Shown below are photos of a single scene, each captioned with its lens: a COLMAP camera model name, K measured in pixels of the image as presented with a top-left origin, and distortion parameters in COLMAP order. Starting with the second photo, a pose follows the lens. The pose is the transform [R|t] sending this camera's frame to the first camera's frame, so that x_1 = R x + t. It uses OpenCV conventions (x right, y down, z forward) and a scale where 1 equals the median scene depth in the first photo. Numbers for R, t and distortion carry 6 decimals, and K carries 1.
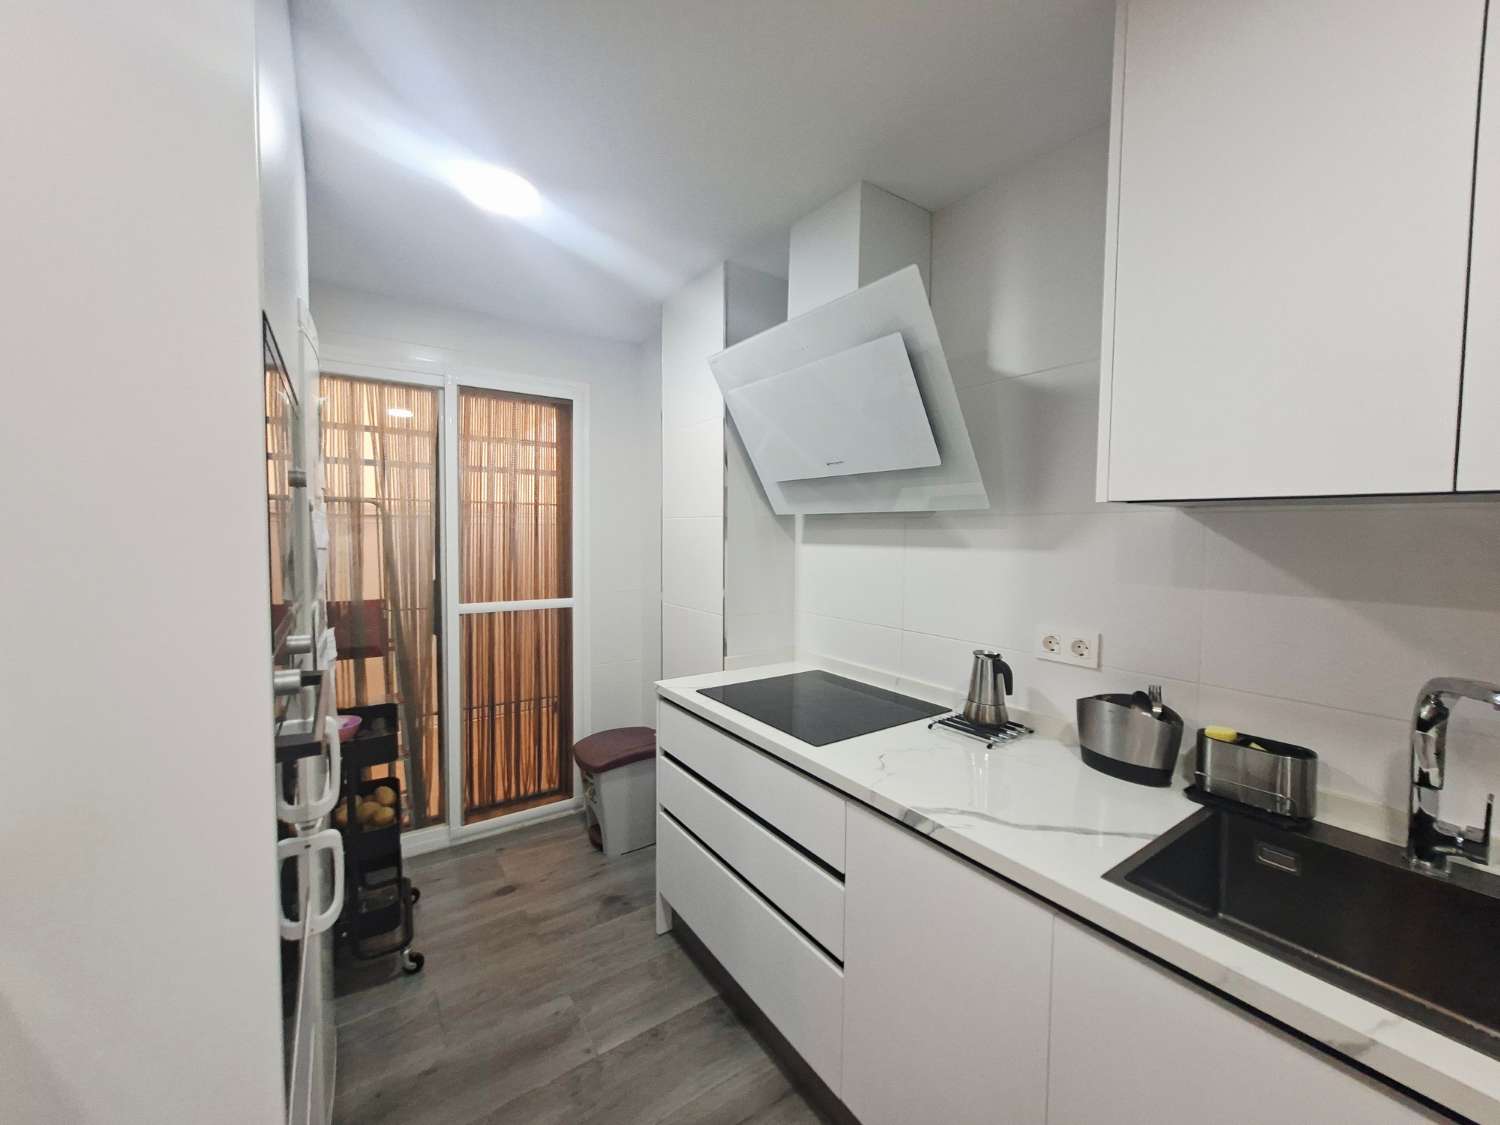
lens RADIAL K [[596.9, 0, 755.7], [0, 596.9, 557.8], [0, 0, 1]] dist [-0.000831, 0.000048]
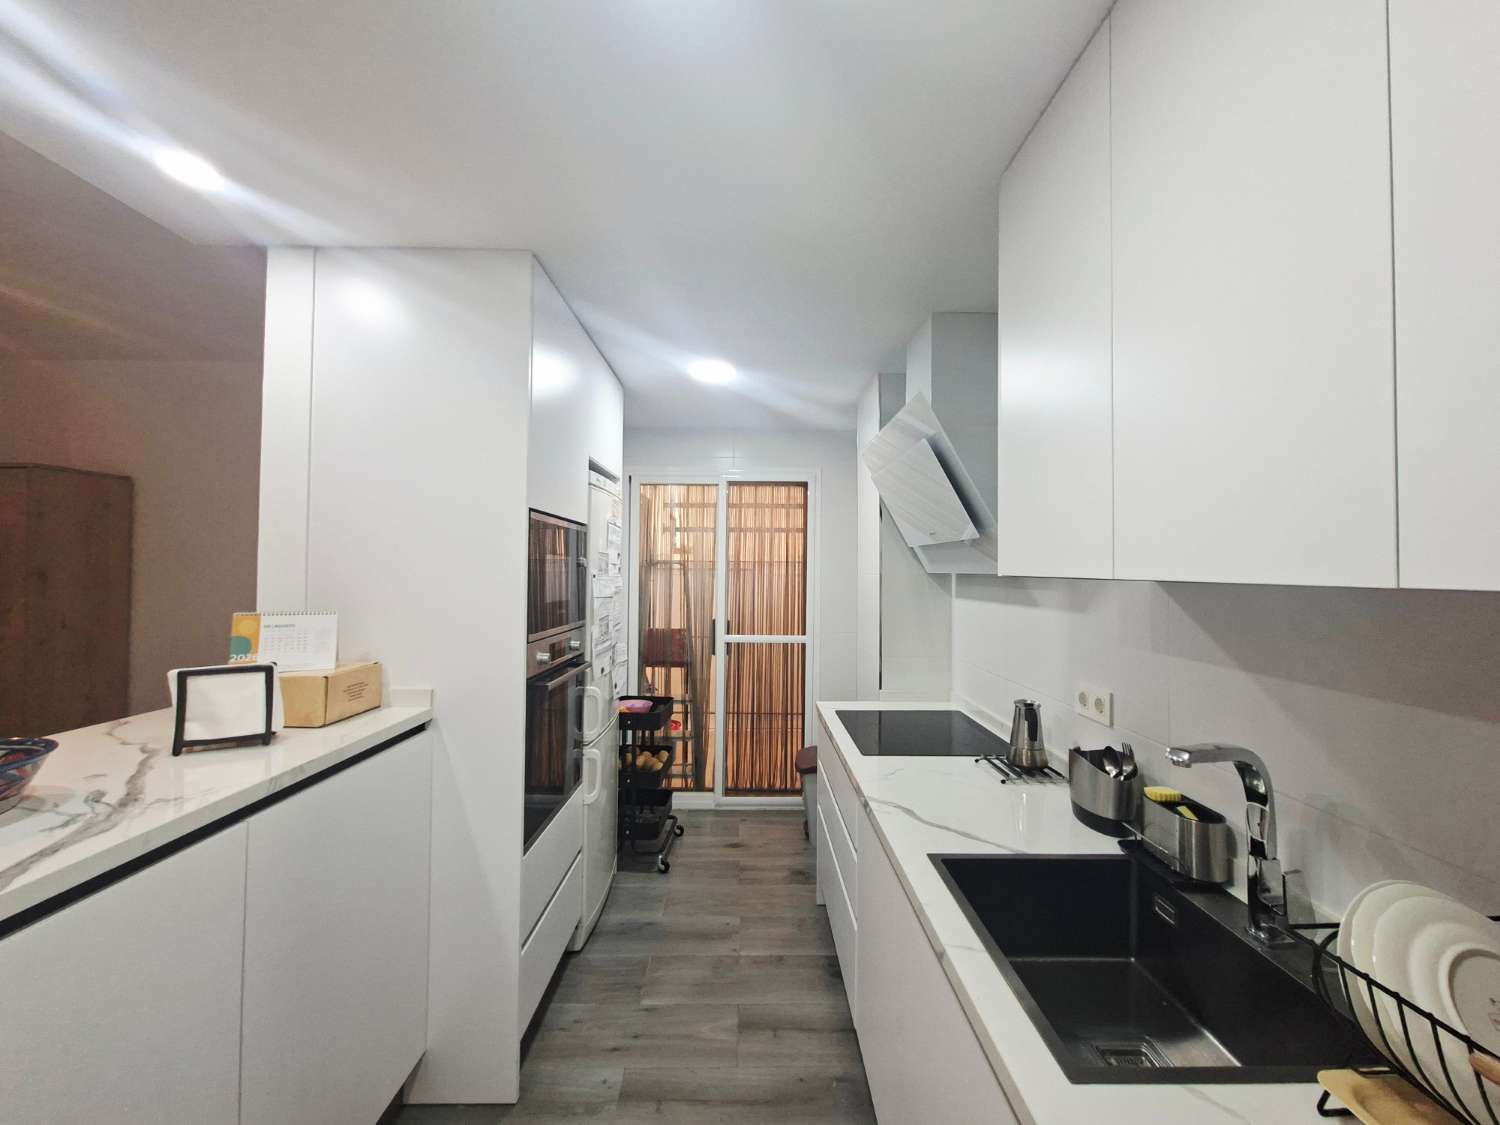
lens RADIAL K [[593.3, 0, 755.6], [0, 593.3, 563.7], [0, 0, 1]] dist [-0.001489, 0.000211]
pose [[0.829437, -0.004910, -0.558578, 0.467807], [-0.032090, 0.997891, -0.056422, -0.016423], [0.557677, 0.064724, 0.827531, -0.173592]]
